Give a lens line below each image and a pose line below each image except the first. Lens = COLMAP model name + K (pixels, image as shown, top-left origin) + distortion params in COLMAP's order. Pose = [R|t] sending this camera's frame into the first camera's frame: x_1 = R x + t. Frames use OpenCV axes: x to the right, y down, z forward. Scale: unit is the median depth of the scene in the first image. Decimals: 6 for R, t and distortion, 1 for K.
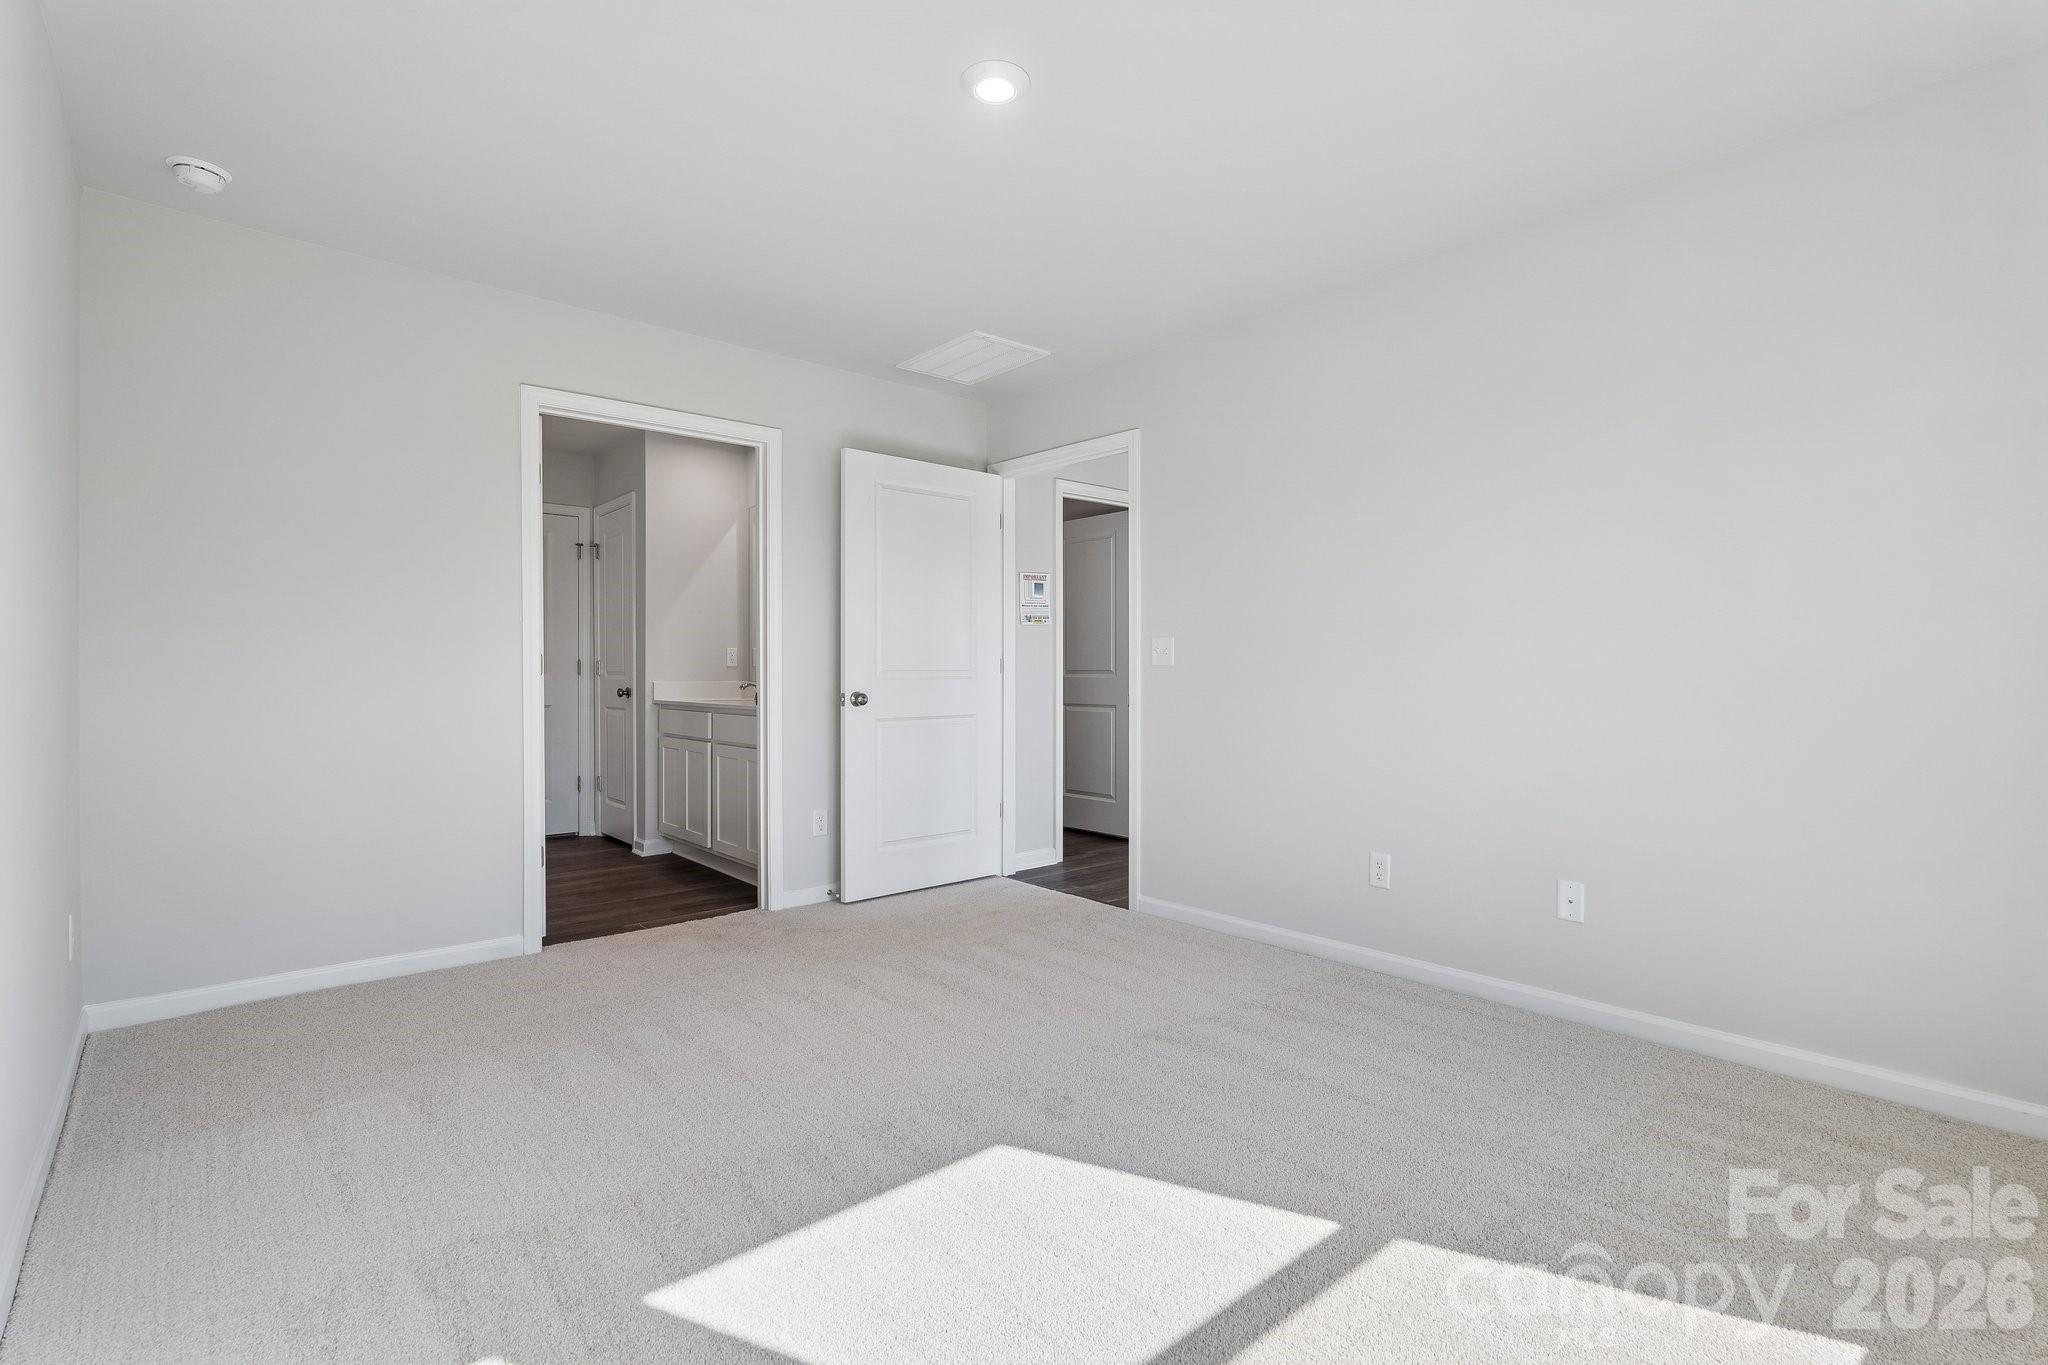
lens RADIAL K [[956.8, 0, 1023.3], [0, 956.8, 667.2], [0, 0, 1]] dist [0.000508, 0.001330]
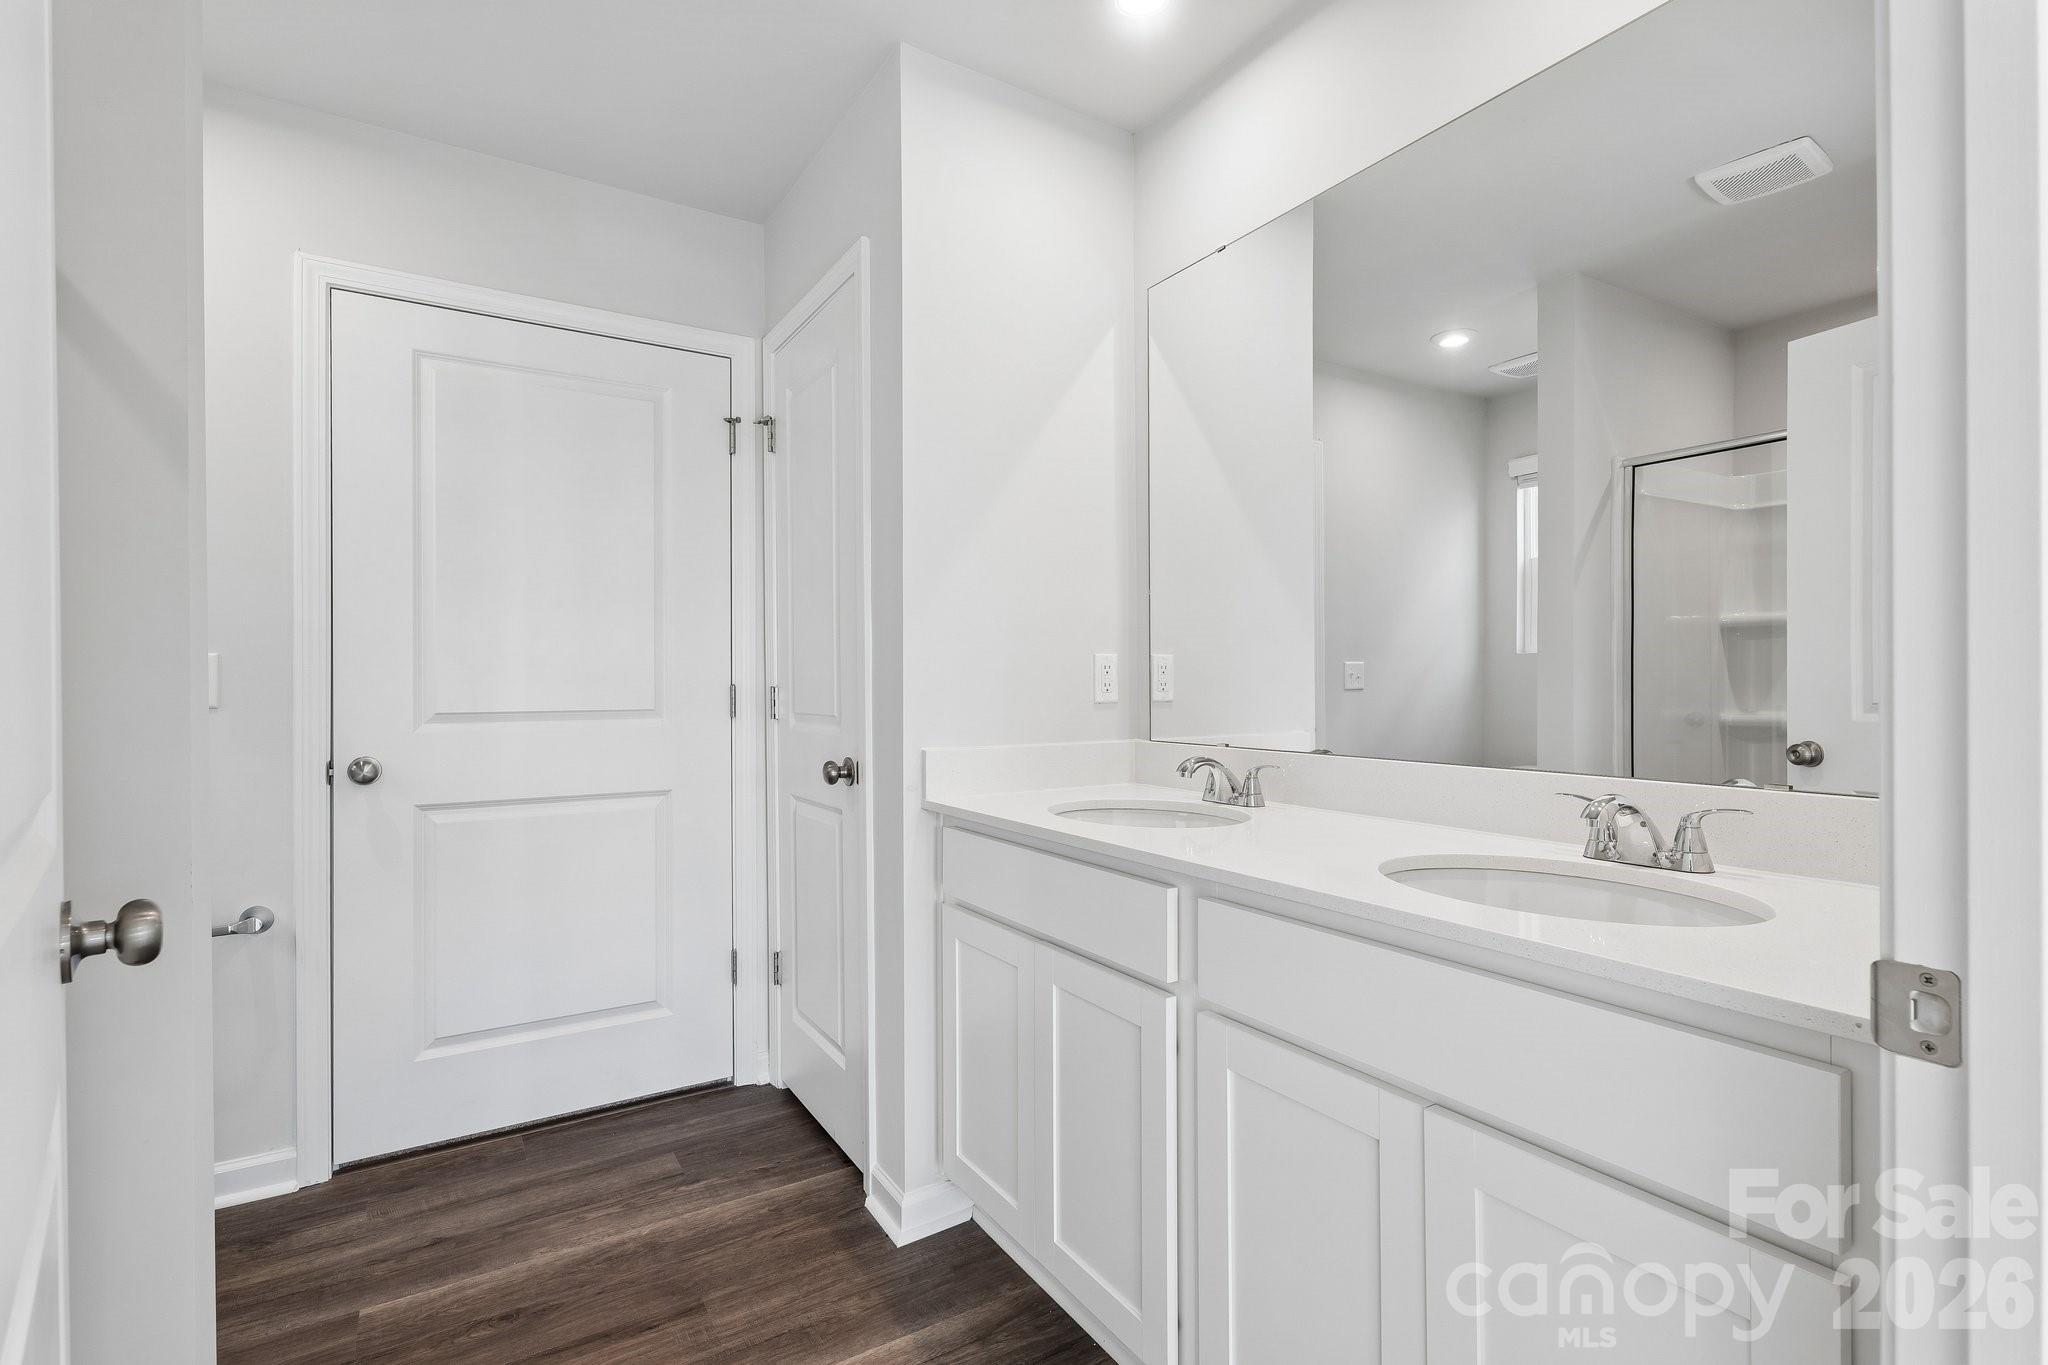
lens RADIAL K [[956.8, 0, 1027.2], [0, 956.8, 683.7], [0, 0, 1]] dist [0.000508, 0.001330]
pose [[0.988916, 0.001428, -0.148469, -0.283694], [0.000701, 0.999898, 0.014285, -0.014492], [0.148474, -0.014231, 0.988814, 0.625571]]
